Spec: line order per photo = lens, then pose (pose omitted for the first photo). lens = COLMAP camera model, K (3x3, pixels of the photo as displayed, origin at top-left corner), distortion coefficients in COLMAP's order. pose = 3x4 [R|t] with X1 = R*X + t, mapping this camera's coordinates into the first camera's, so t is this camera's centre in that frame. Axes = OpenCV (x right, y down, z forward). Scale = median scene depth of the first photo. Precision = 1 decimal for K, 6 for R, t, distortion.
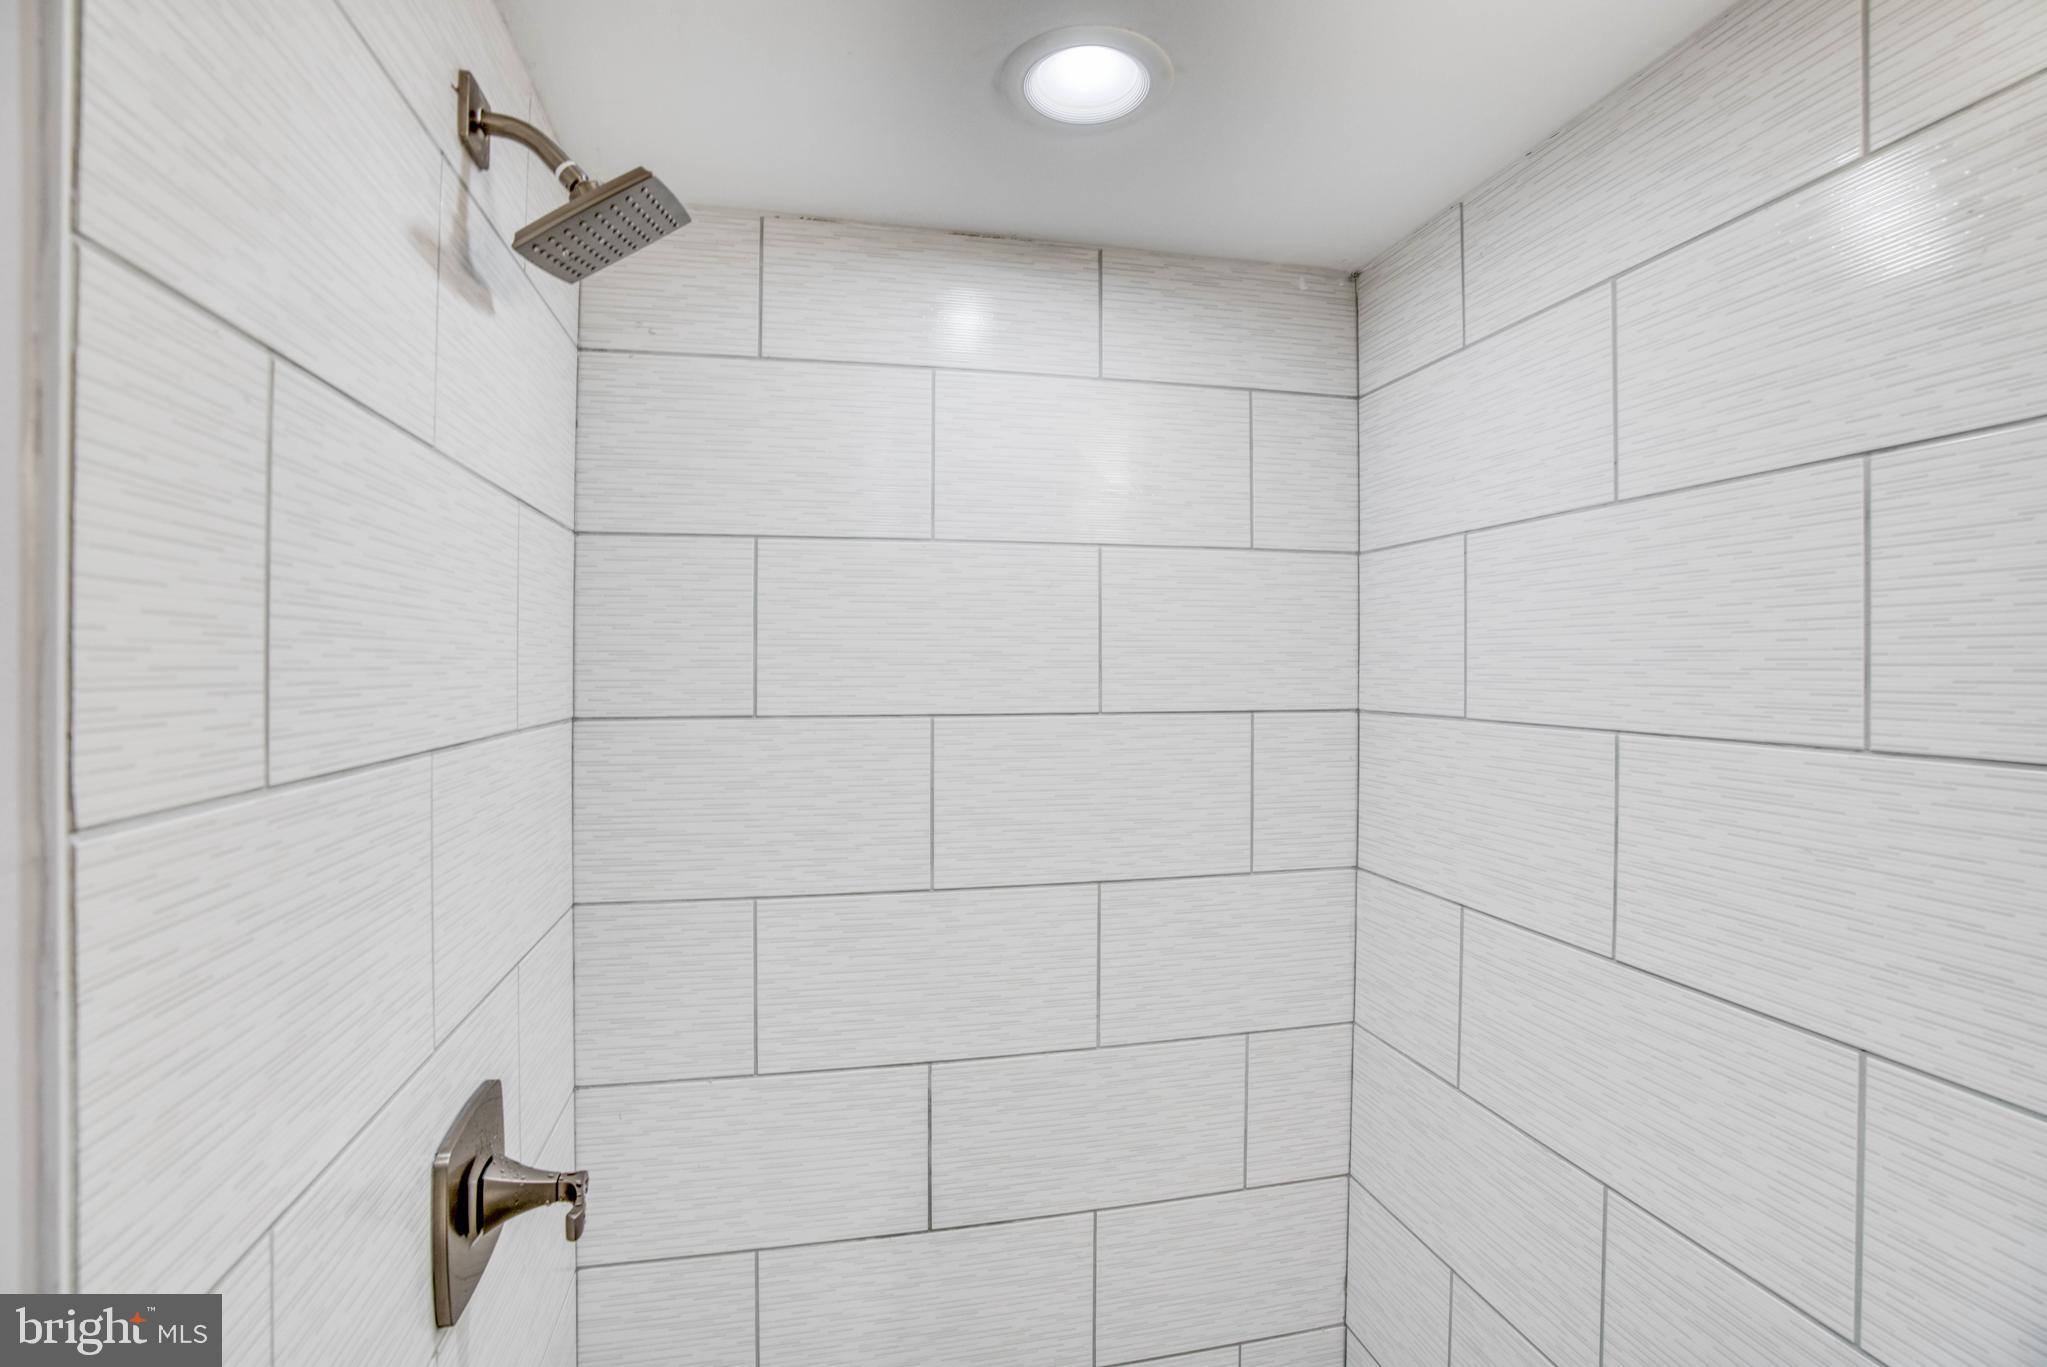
lens RADIAL K [[936.2, 0, 1002.7], [0, 936.2, 640.9], [0, 0, 1]] dist [-0.071410, 0.026355]
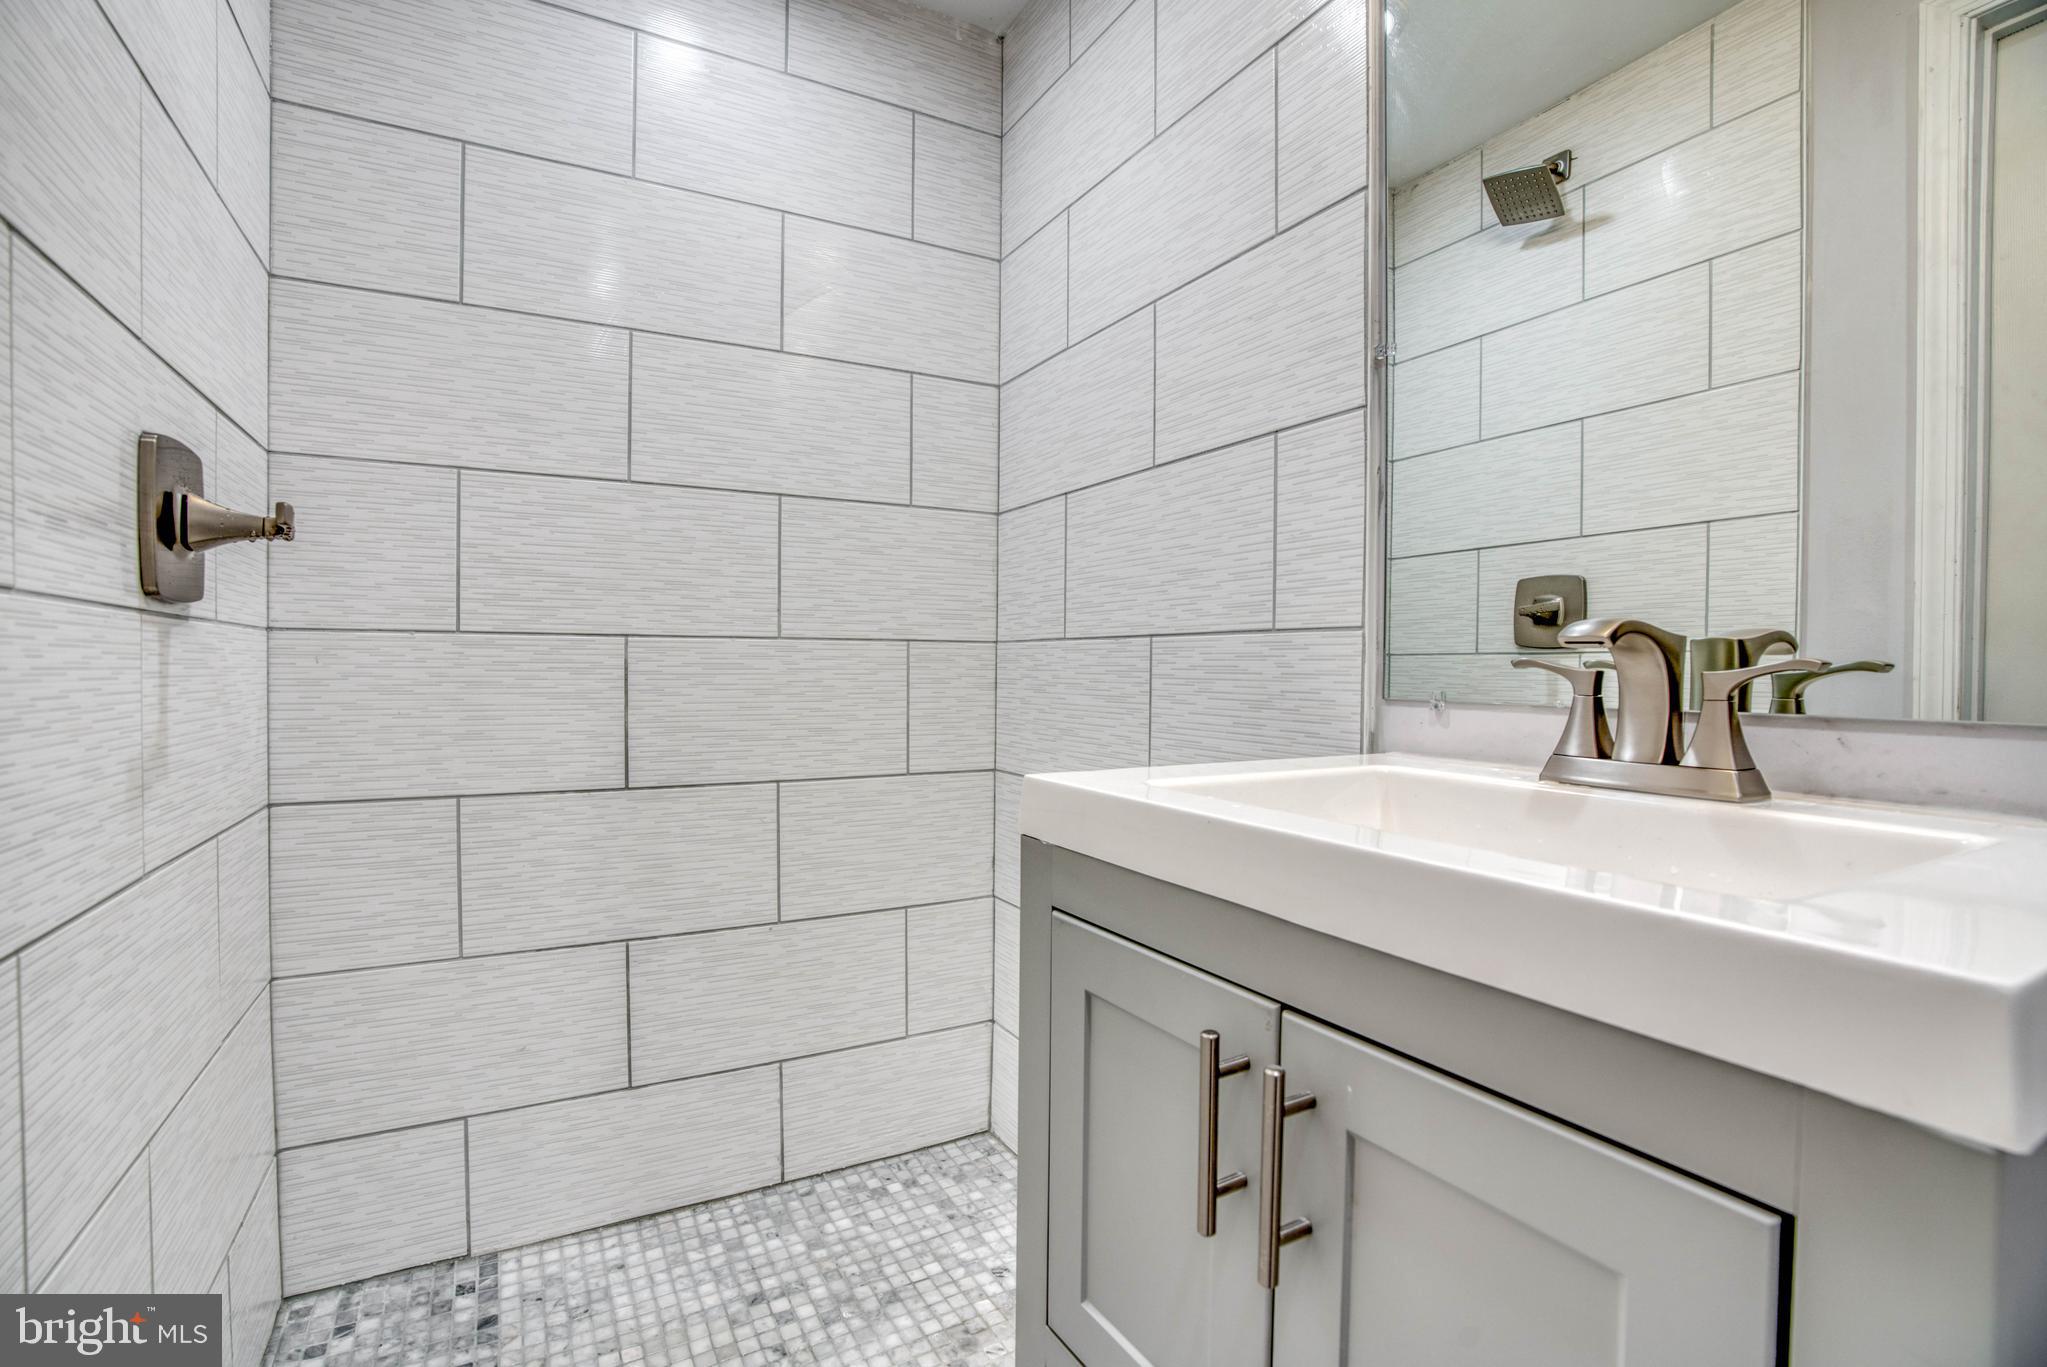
lens RADIAL K [[936.2, 0, 1007.4], [0, 936.2, 689.2], [0, 0, 1]] dist [-0.071410, 0.026355]
pose [[0.958510, -0.003773, 0.285035, 0.045339], [-0.005615, 0.999468, 0.032113, 0.485307], [-0.285005, -0.032381, 0.957979, -0.221453]]
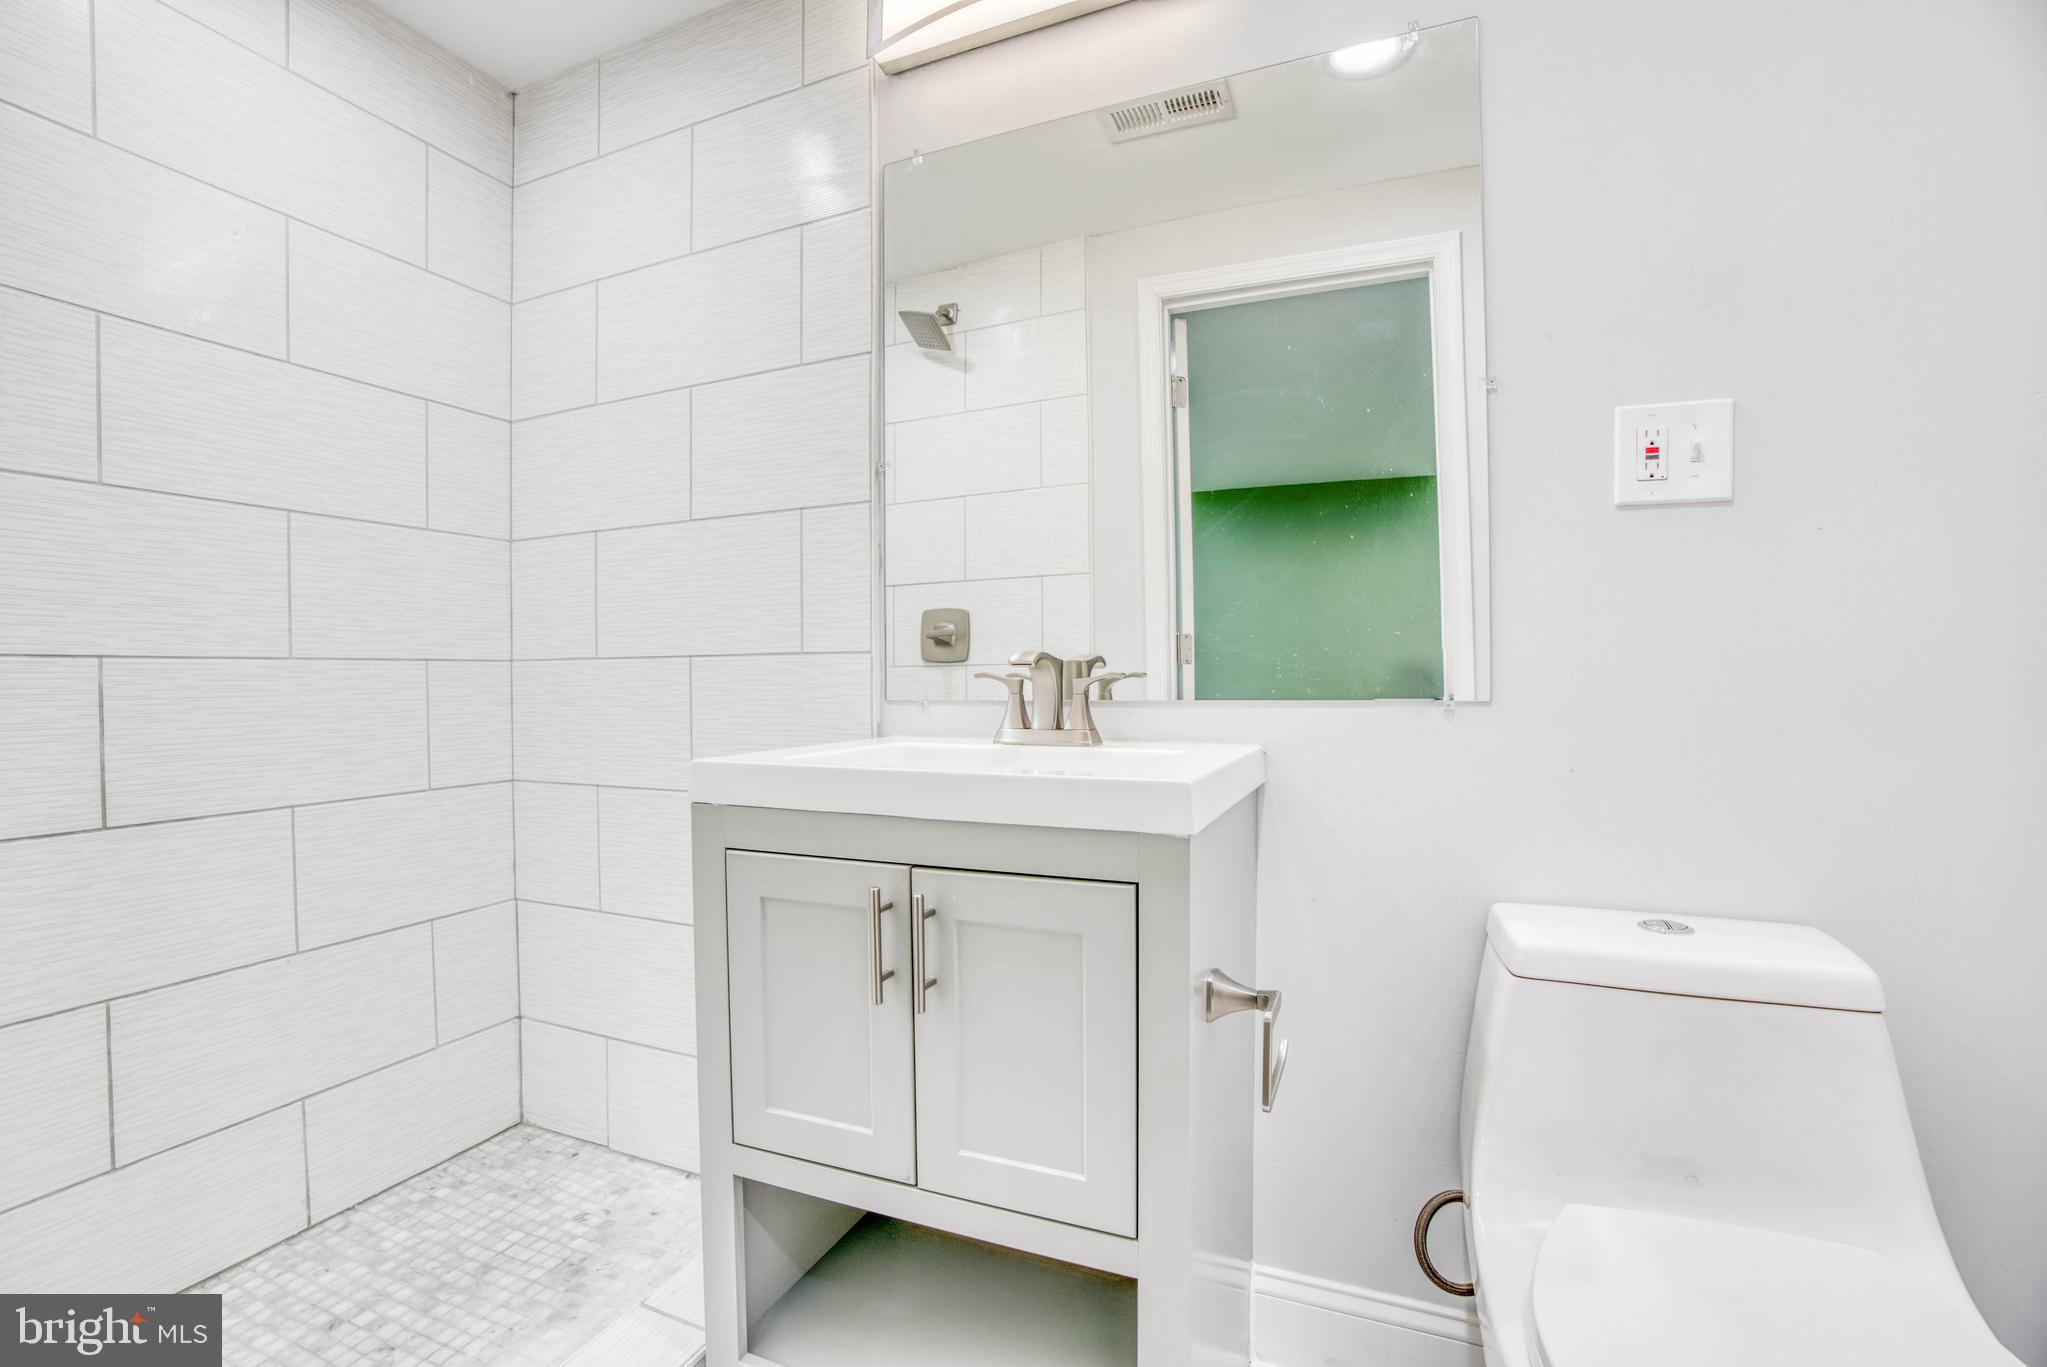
lens RADIAL K [[936.2, 0, 1014.2], [0, 936.2, 688.7], [0, 0, 1]] dist [-0.071410, 0.026355]
pose [[0.581844, -0.019501, 0.813067, -0.292886], [0.005213, 0.999781, 0.020248, 0.479229], [-0.813284, -0.007542, 0.581819, -0.379172]]
